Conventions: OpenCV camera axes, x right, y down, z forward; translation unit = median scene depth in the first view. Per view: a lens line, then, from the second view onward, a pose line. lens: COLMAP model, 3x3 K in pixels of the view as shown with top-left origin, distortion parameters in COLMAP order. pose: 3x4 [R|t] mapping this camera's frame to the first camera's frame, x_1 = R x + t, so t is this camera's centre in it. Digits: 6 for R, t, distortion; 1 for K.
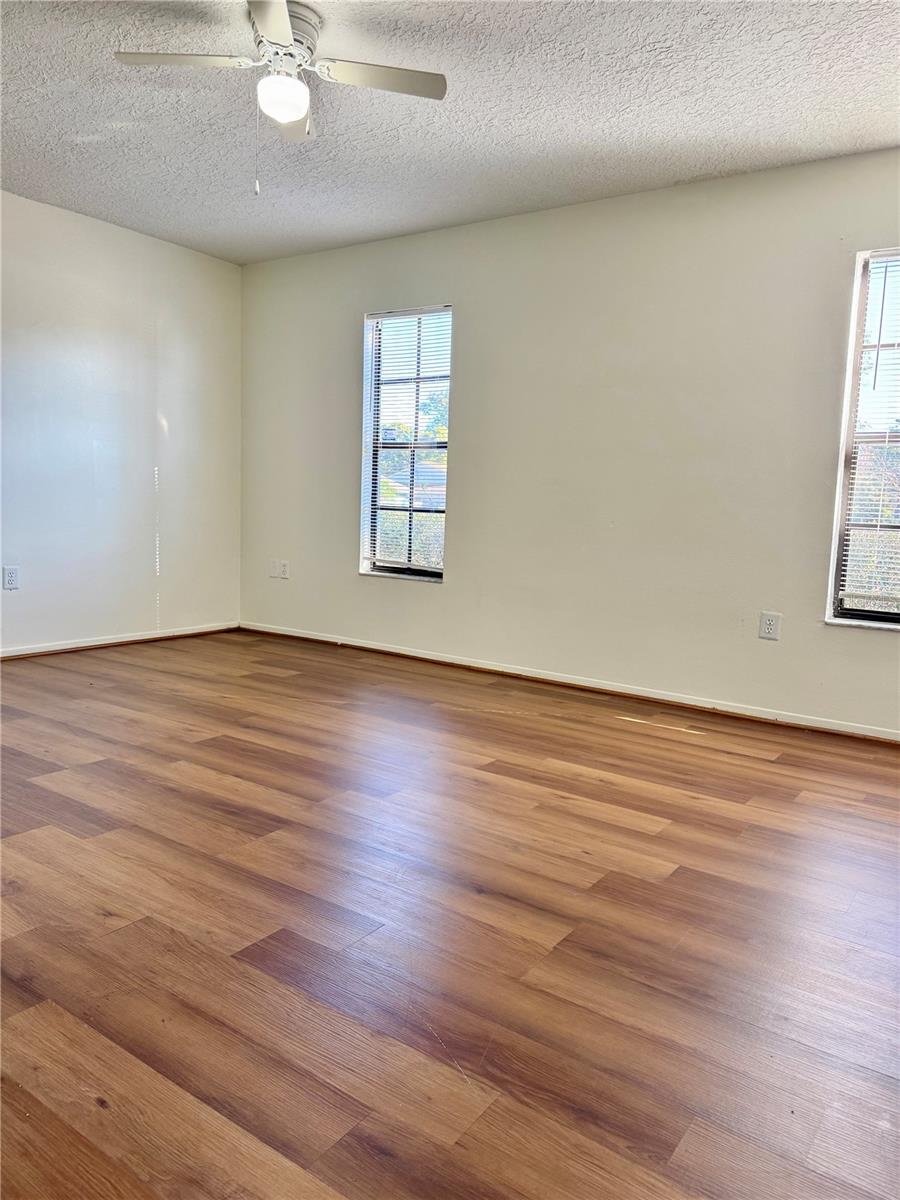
lens RADIAL K [[852.4, 0, 441.3], [0, 852.4, 591.0], [0, 0, 1]] dist [0.061479, -0.063916]
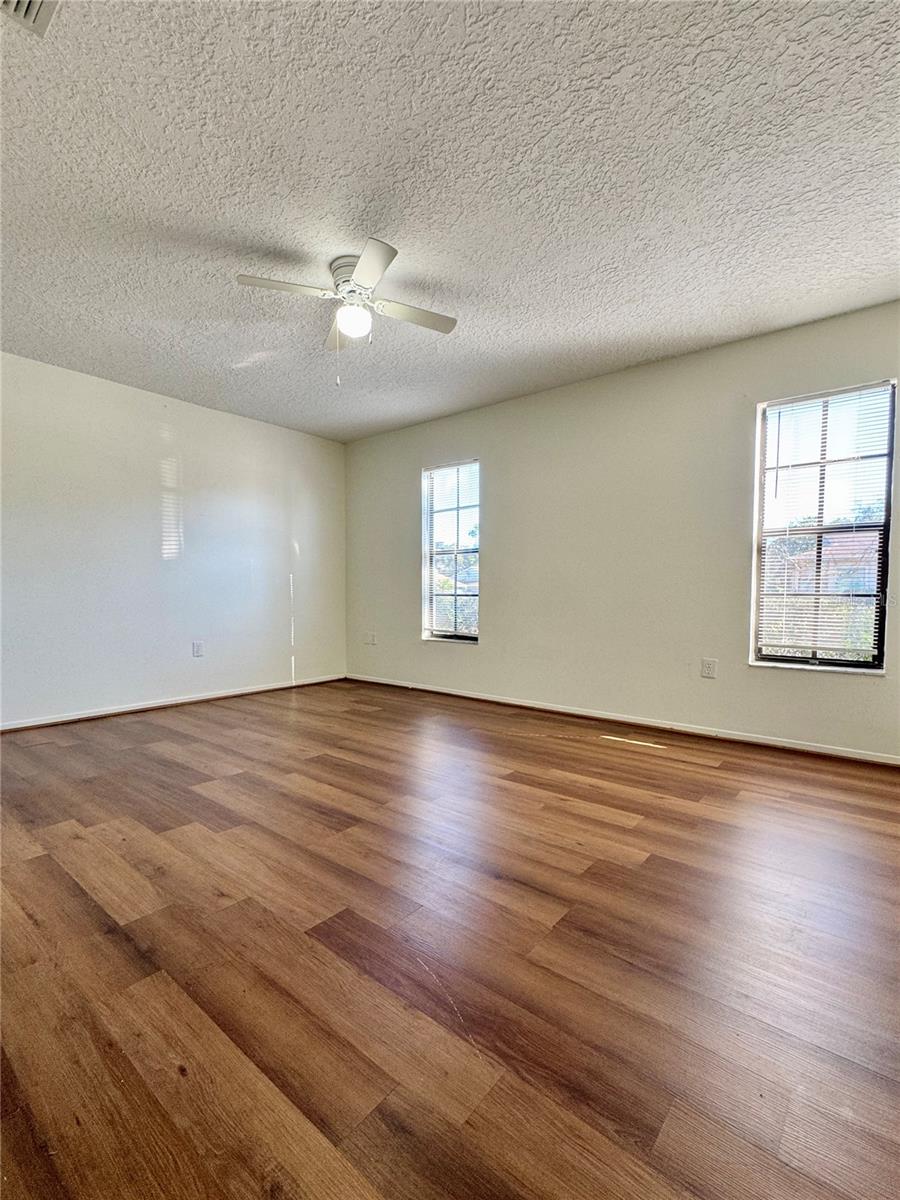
lens RADIAL K [[534.2, 0, 455.0], [0, 534.2, 621.8], [0, 0, 1]] dist [-0.002584, 0.001998]
pose [[0.997283, -0.030817, -0.066906, 0.039351], [0.027163, 0.998125, -0.054854, 0.001847], [0.068471, 0.052888, 0.996250, 0.134928]]
